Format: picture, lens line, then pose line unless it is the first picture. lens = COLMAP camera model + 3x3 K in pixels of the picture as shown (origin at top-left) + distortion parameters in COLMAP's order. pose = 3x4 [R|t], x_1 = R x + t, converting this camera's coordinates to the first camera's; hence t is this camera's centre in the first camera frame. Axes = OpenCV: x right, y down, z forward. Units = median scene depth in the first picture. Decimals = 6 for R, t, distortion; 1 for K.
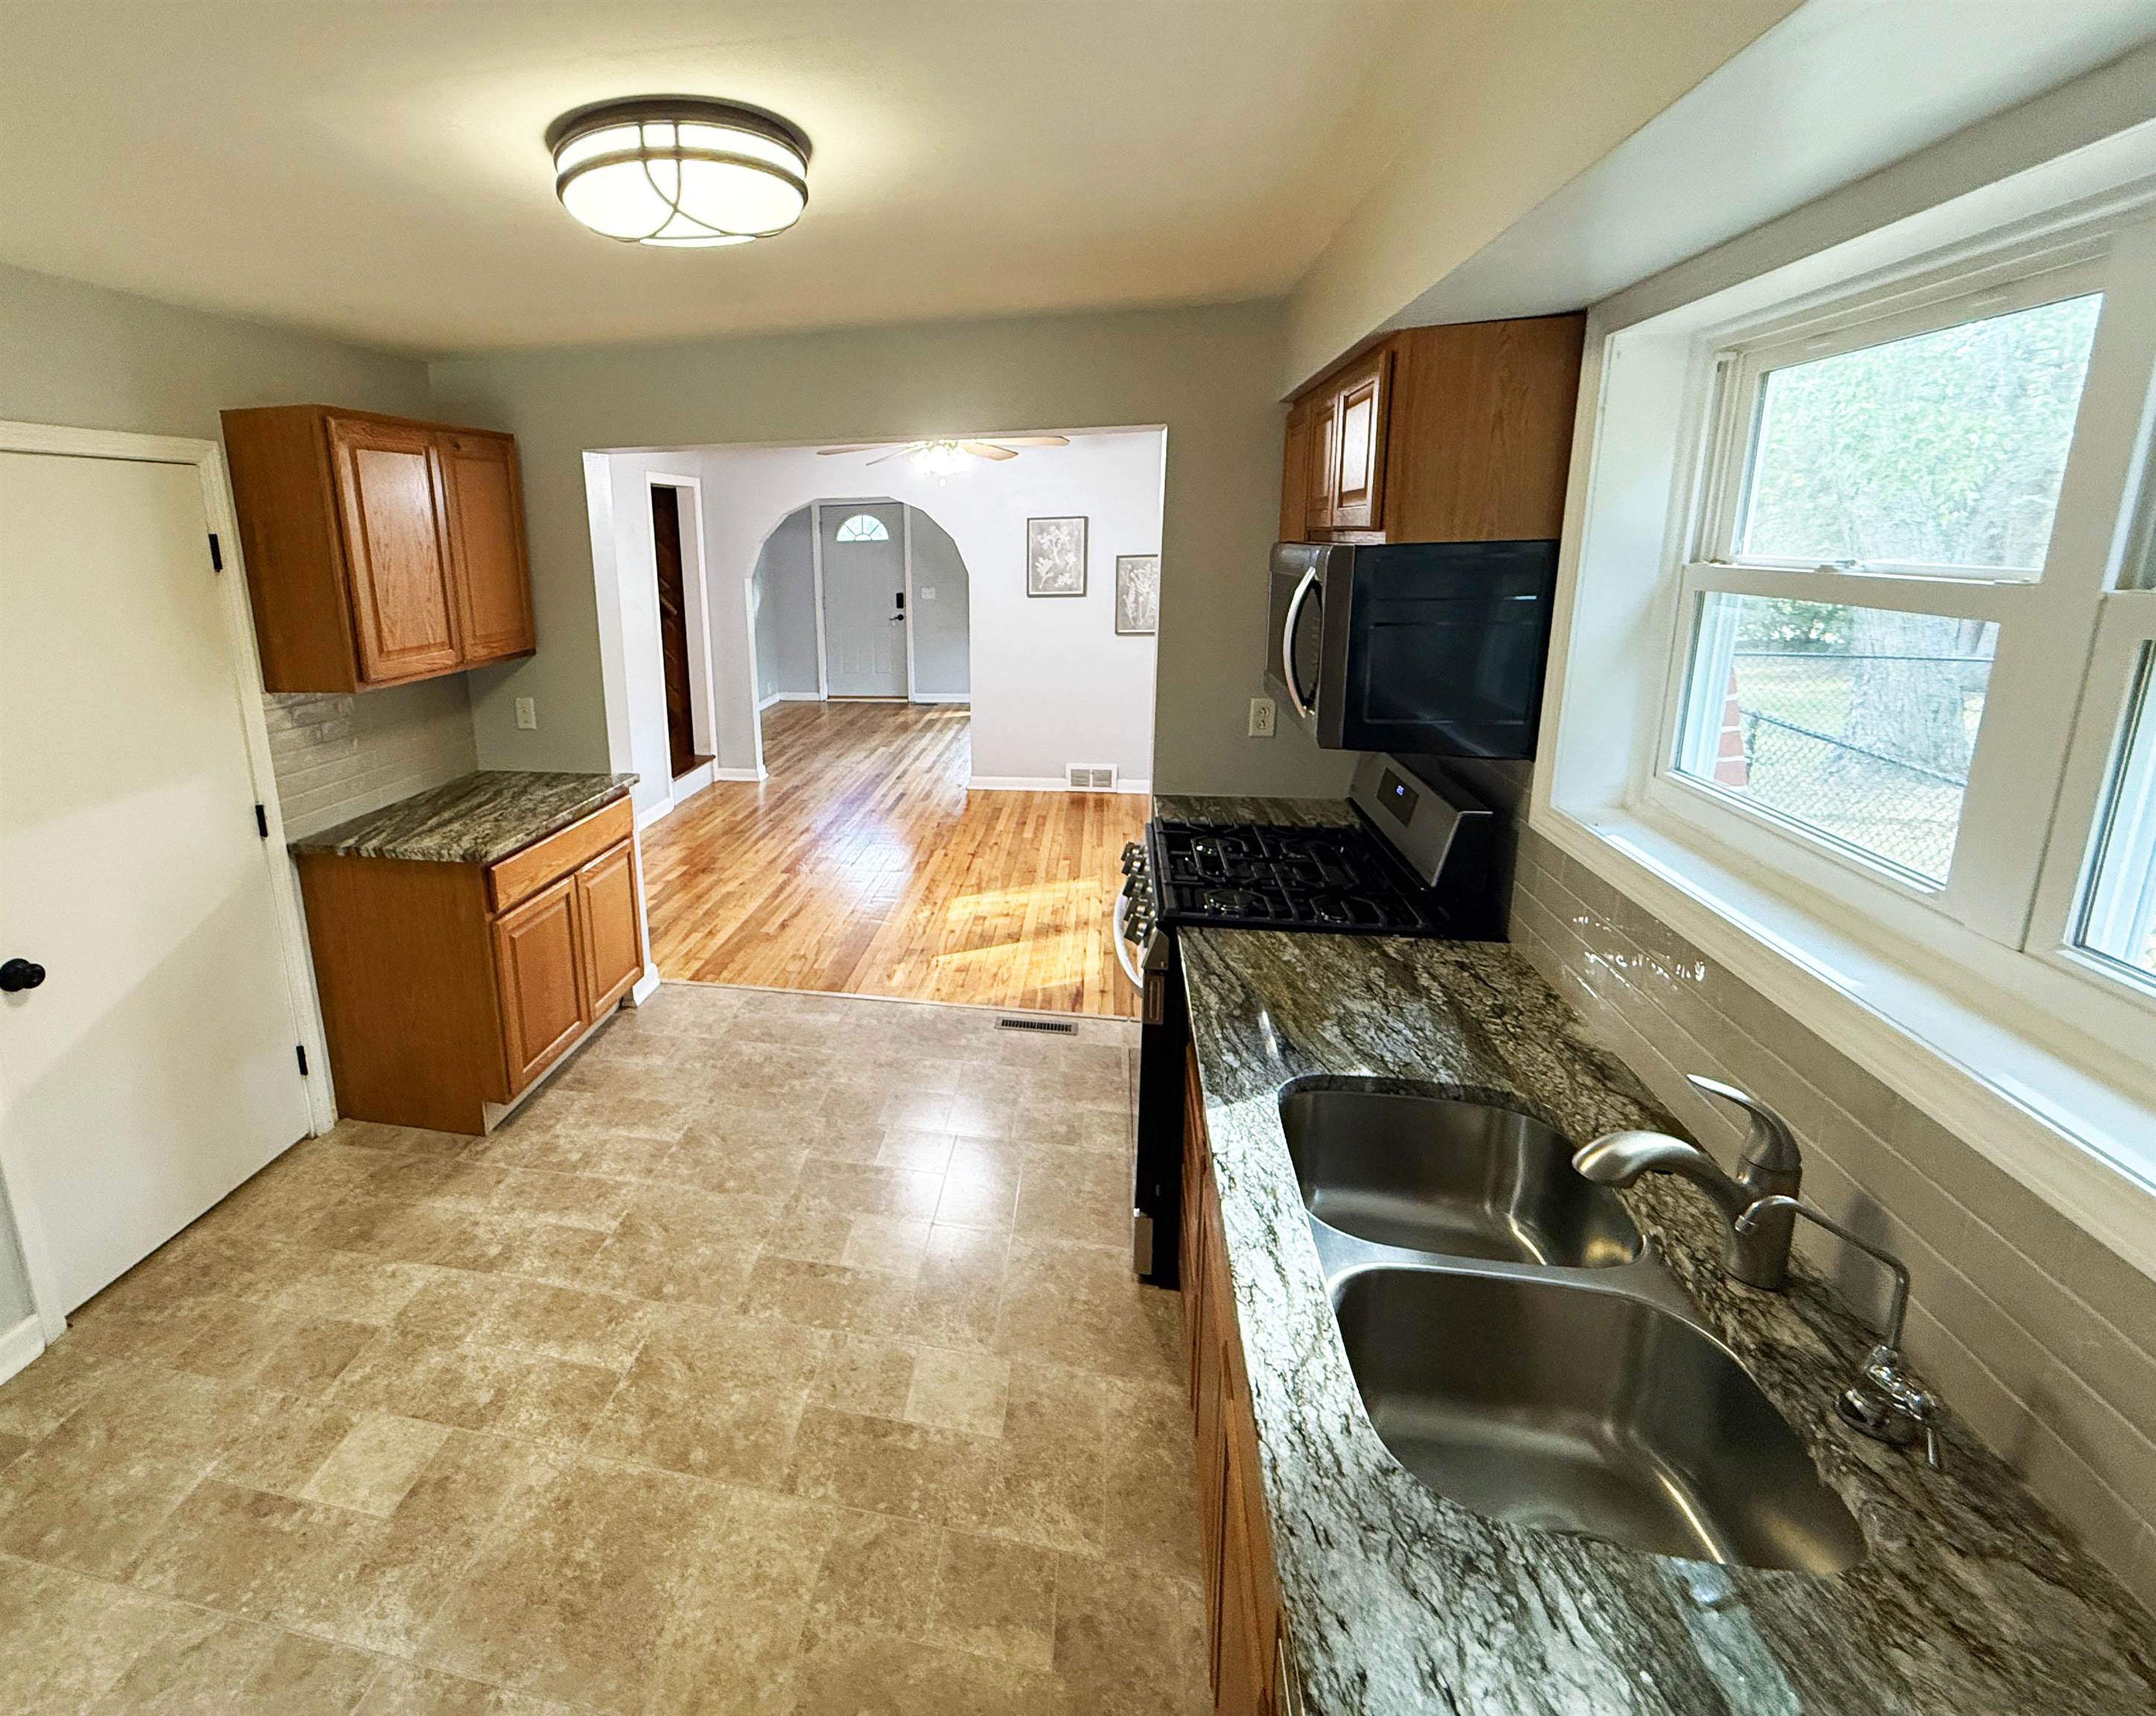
lens RADIAL K [[991.0, 0, 883.3], [0, 991.0, 763.6], [0, 0, 1]] dist [-0.001295, 0.000293]
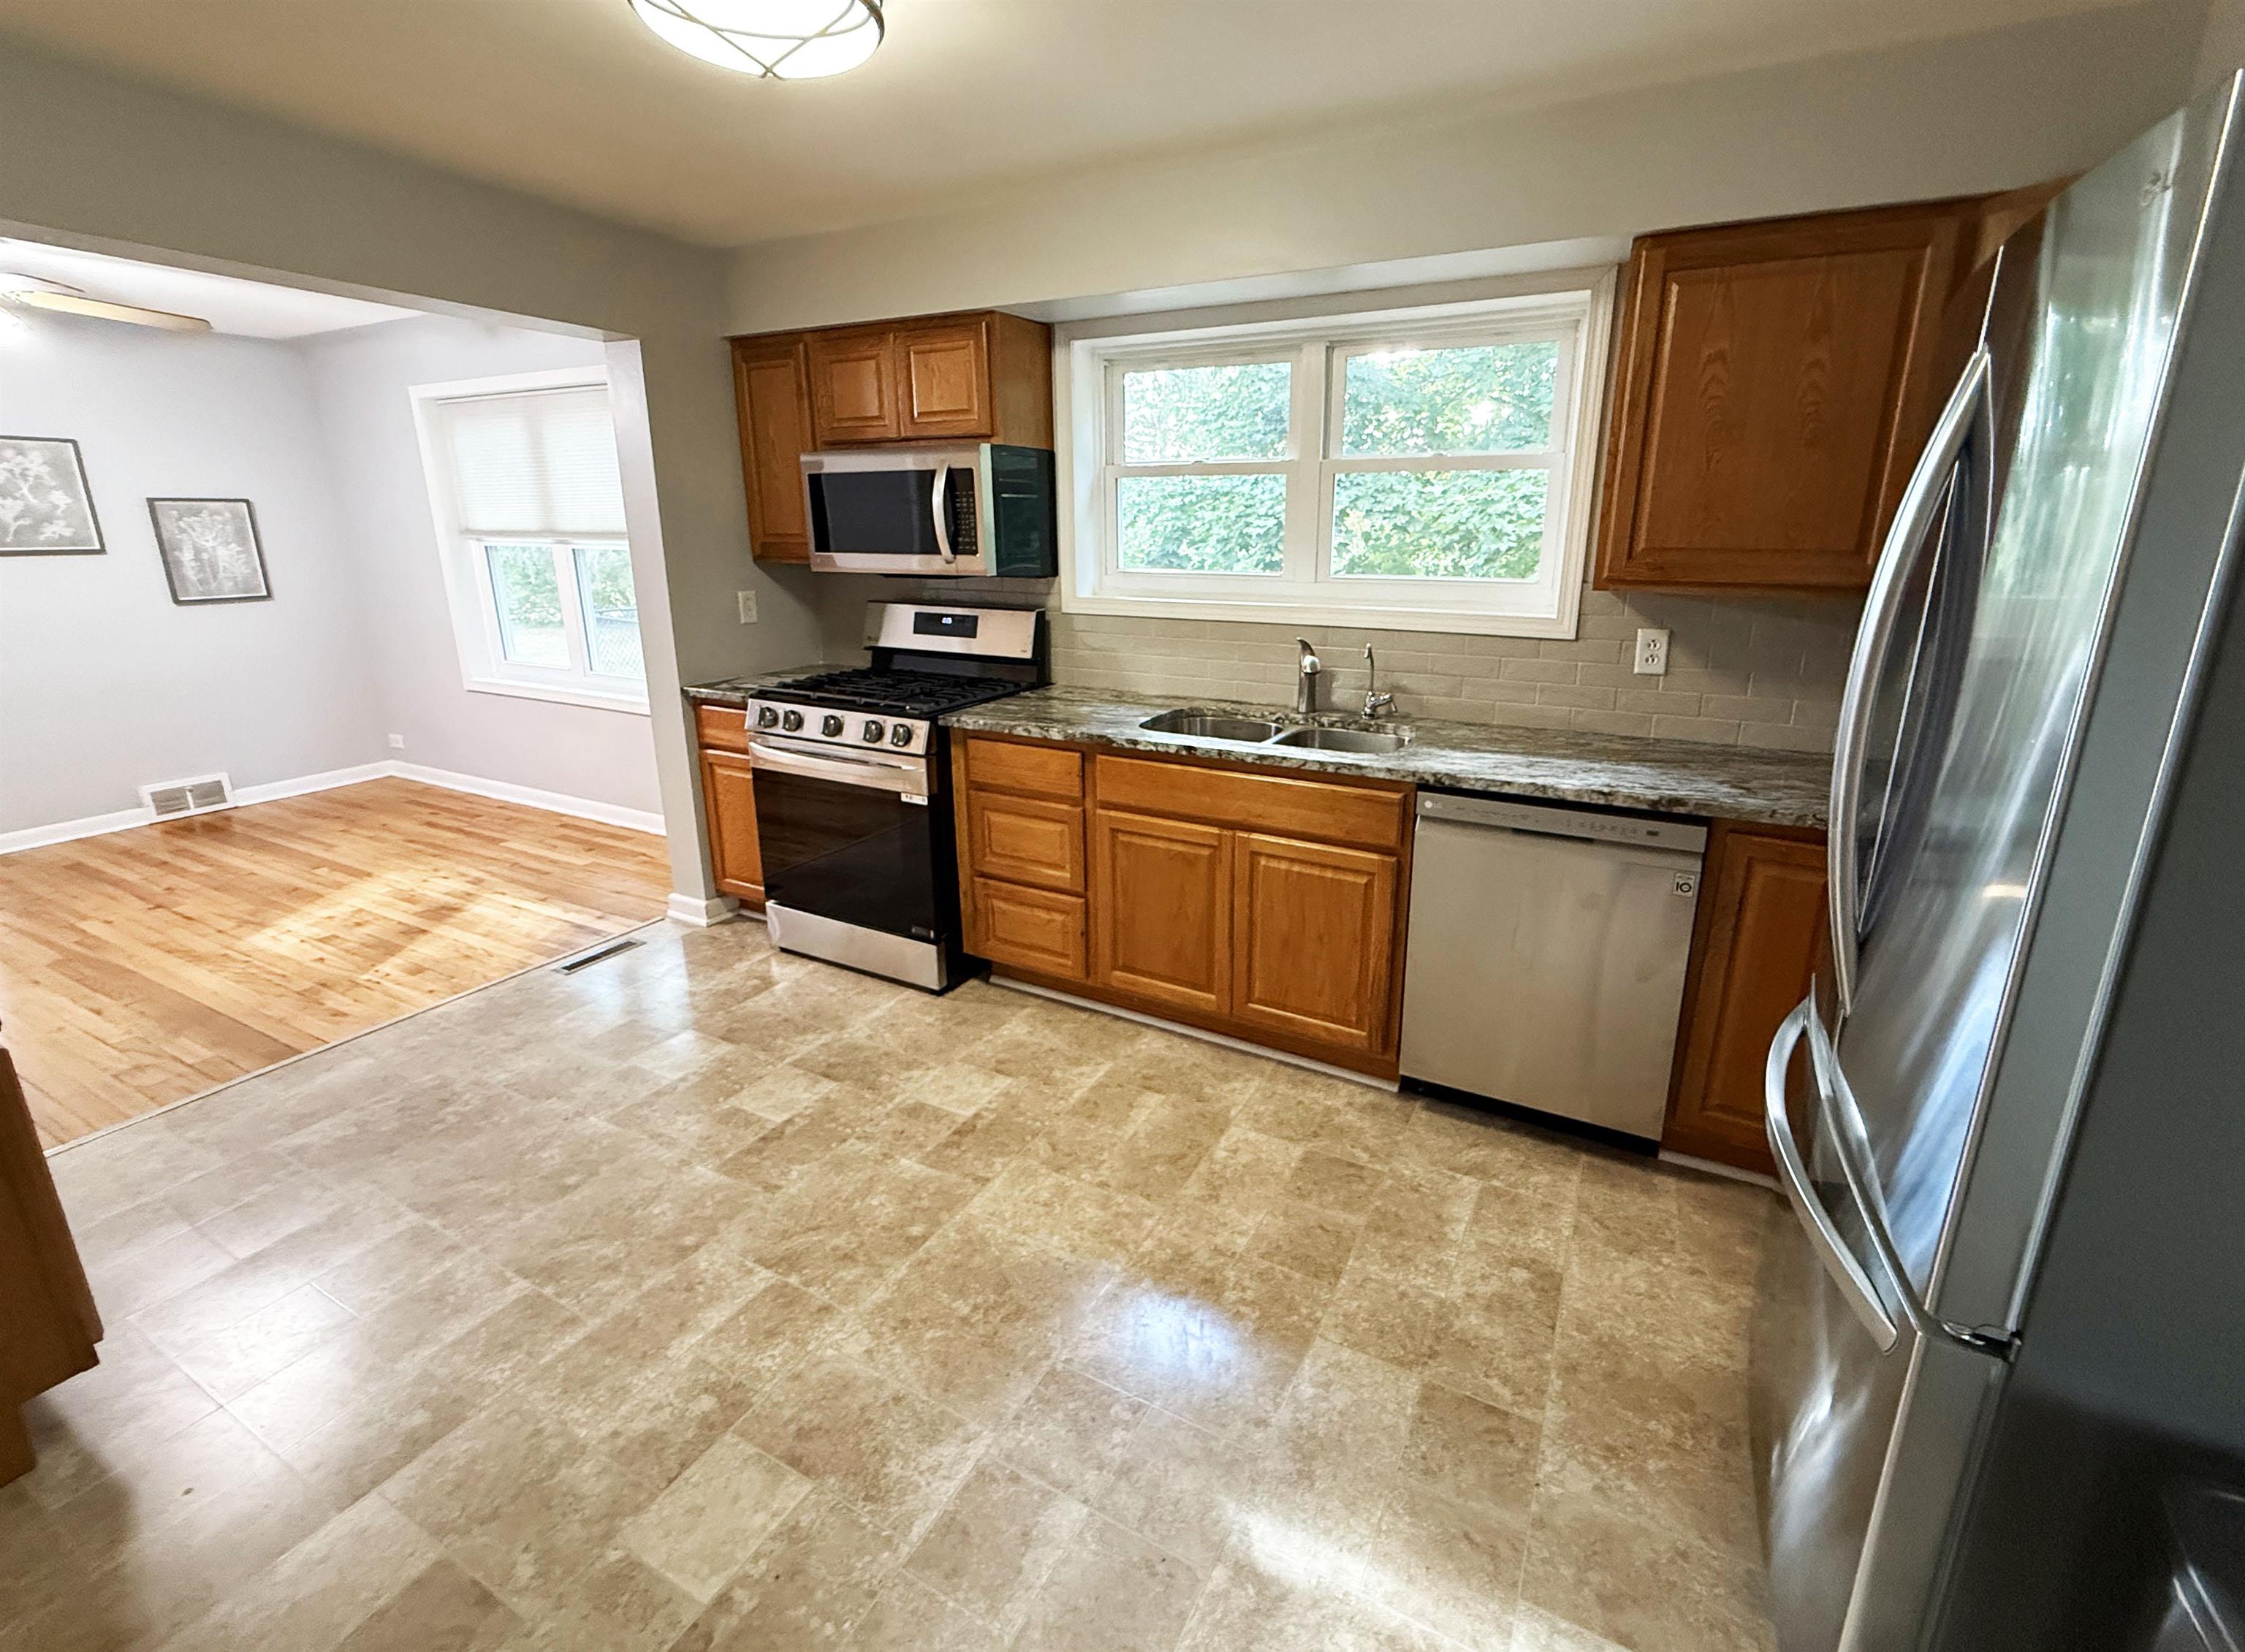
lens RADIAL K [[949.6, 0, 1133.0], [0, 949.6, 773.3], [0, 0, 1]] dist [0.000673, -0.000428]
pose [[0.276148, -0.218524, 0.935943, -0.808741], [0.202001, 0.965255, 0.165768, 0.068232], [-0.939648, 0.143285, 0.310695, 0.305119]]
